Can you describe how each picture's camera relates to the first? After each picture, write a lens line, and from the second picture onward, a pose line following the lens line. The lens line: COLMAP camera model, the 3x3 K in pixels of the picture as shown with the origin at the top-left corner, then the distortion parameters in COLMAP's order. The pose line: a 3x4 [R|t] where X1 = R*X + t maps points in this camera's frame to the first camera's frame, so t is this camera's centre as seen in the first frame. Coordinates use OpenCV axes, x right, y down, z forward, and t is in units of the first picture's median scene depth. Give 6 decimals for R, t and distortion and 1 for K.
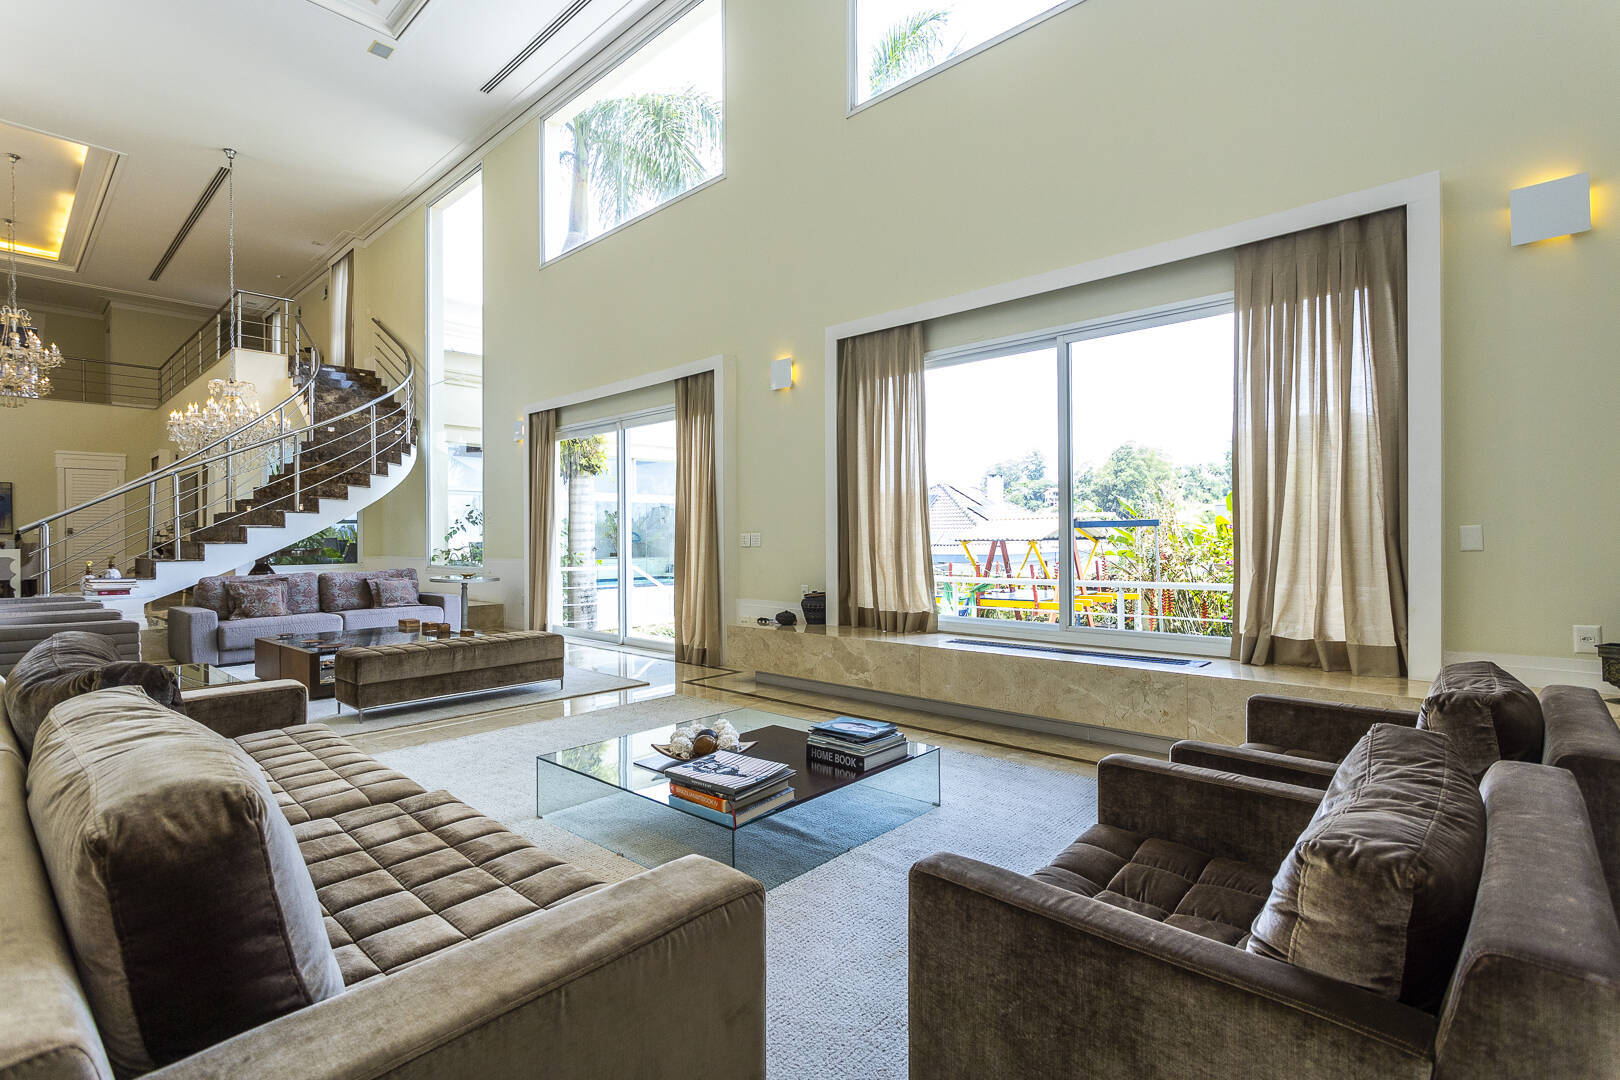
lens RADIAL K [[756.7, 0, 807.8], [0, 756.7, 536.9], [0, 0, 1]] dist [-0.000580, 0.000576]
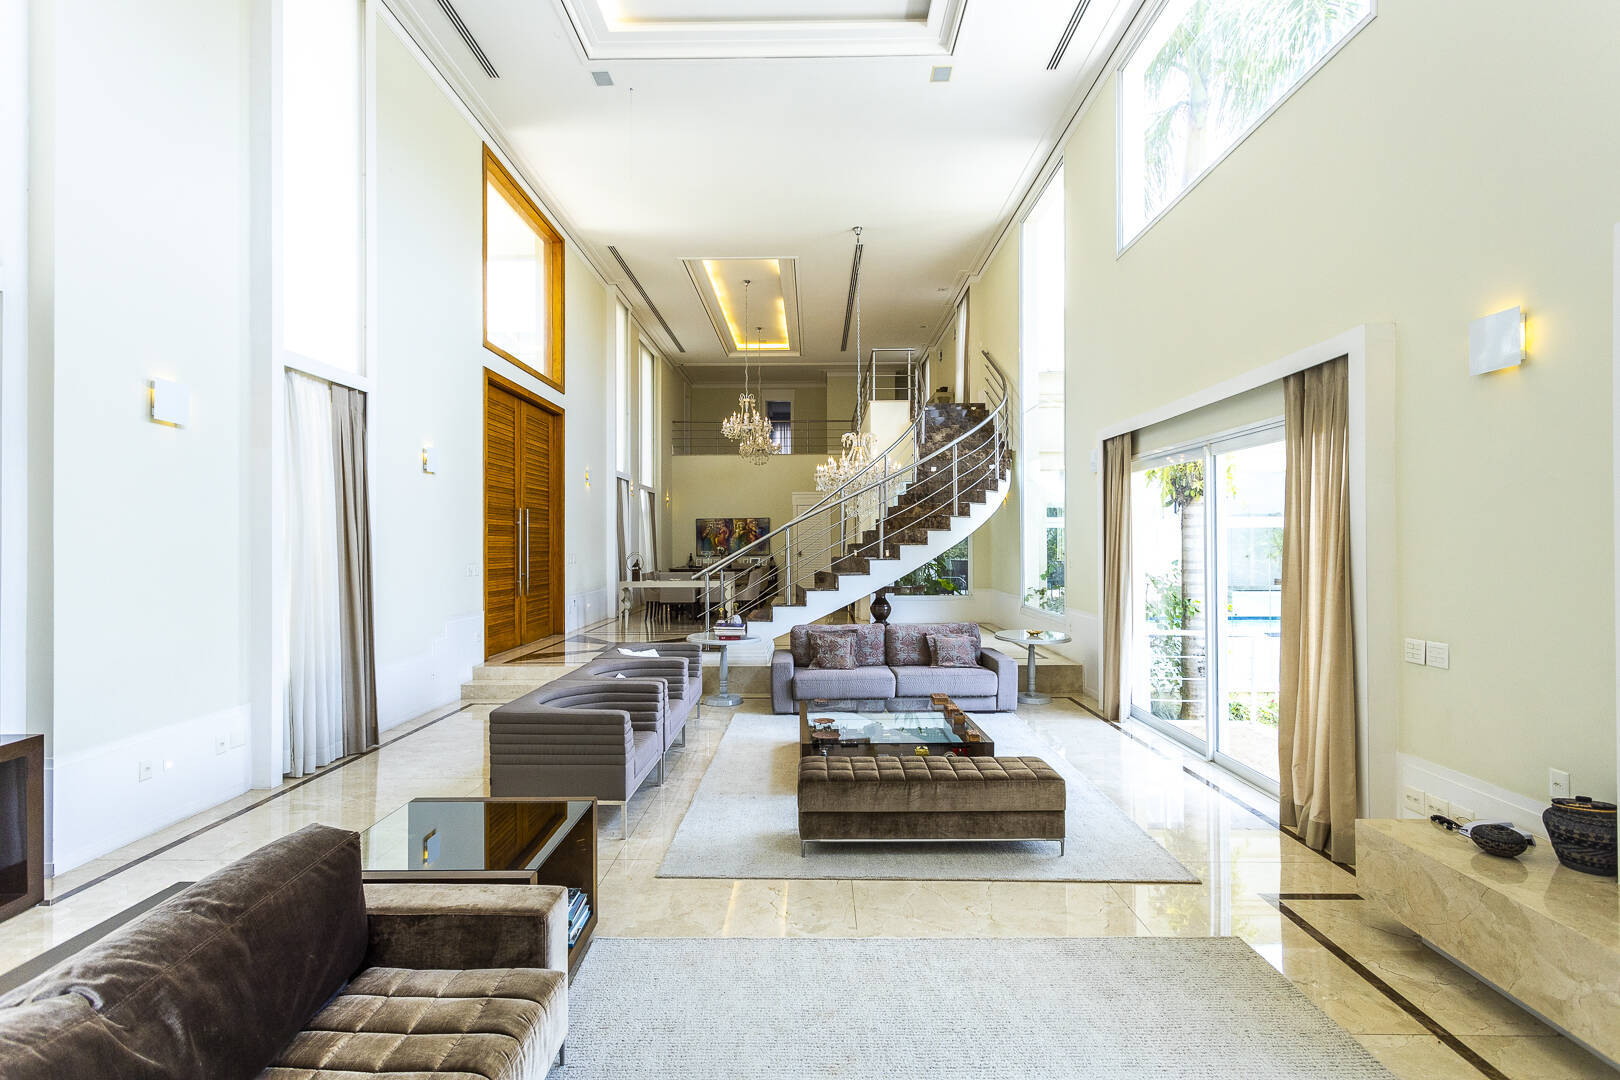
lens RADIAL K [[756.7, 0, 806.4], [0, 756.7, 535.7], [0, 0, 1]] dist [-0.000580, 0.000576]
pose [[0.664887, -0.001065, -0.746943, 0.028657], [-0.000255, 0.999999, -0.001653, -0.064910], [0.746944, 0.001290, 0.664886, 0.245635]]
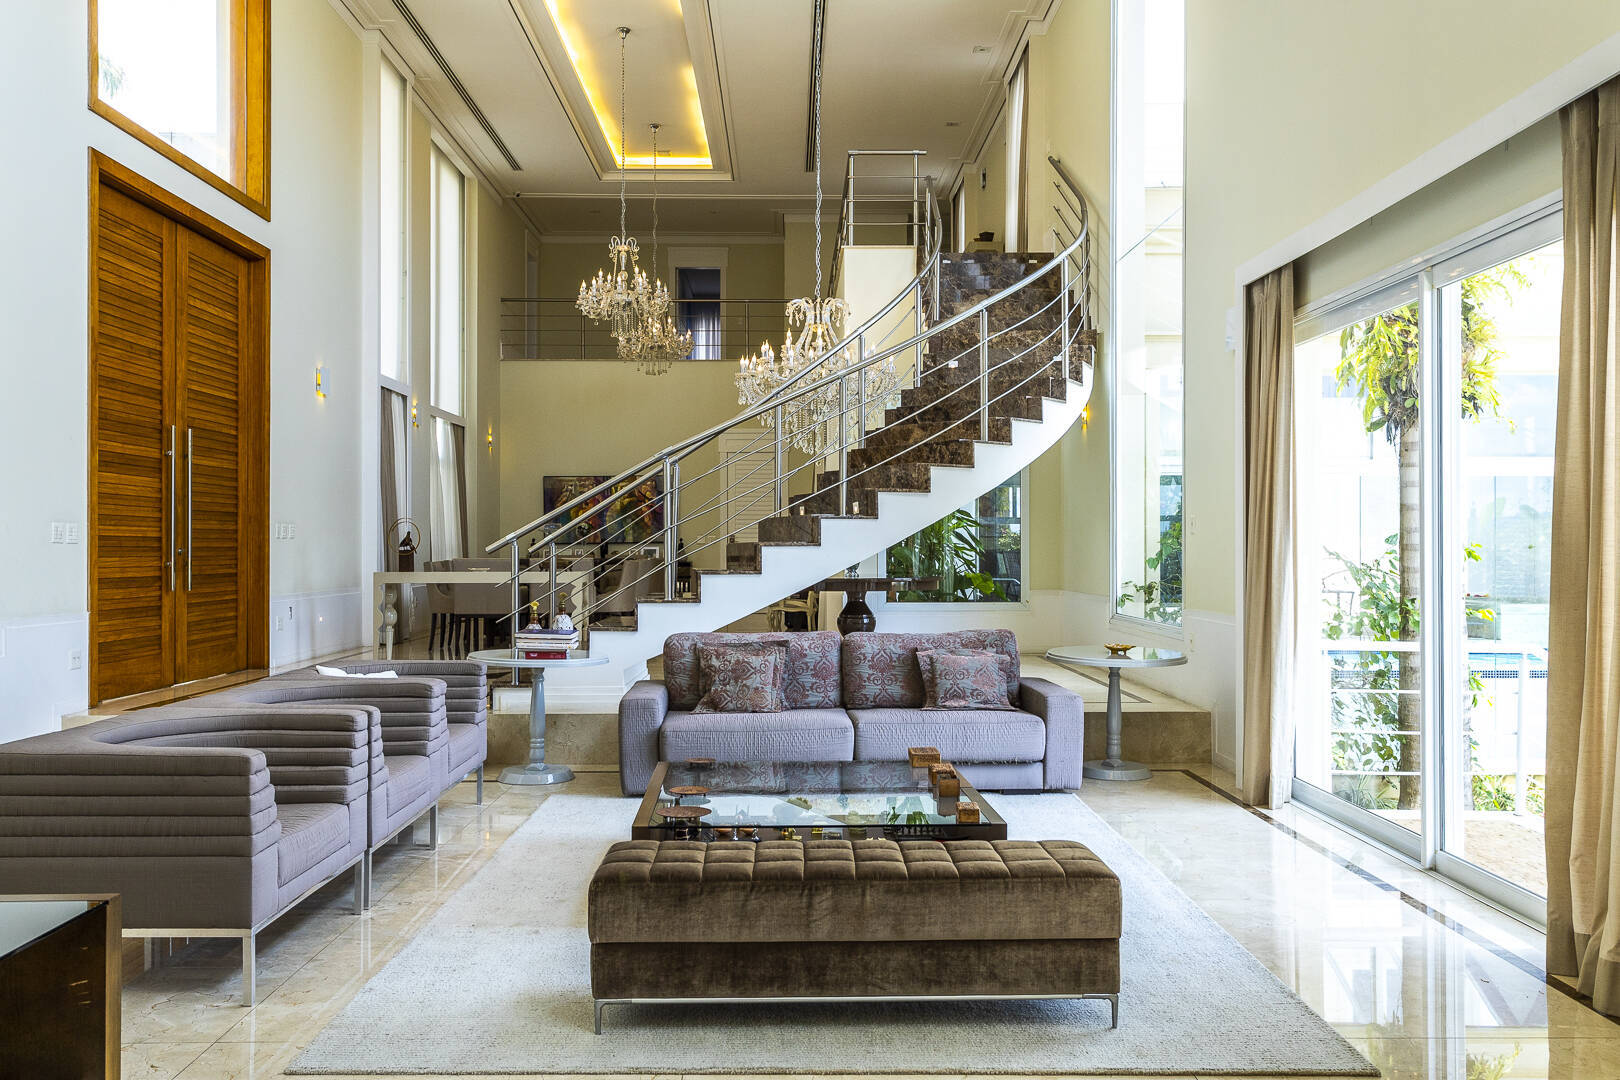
lens RADIAL K [[1336.2, 0, 812.8], [0, 1336.2, 536.1], [0, 0, 1]] dist [0.015057, -0.009494]
pose [[0.685988, 0.002832, -0.727607, 0.023140], [-0.004340, 0.999991, -0.000199, -0.019302], [0.727600, 0.003294, 0.685994, 0.322313]]
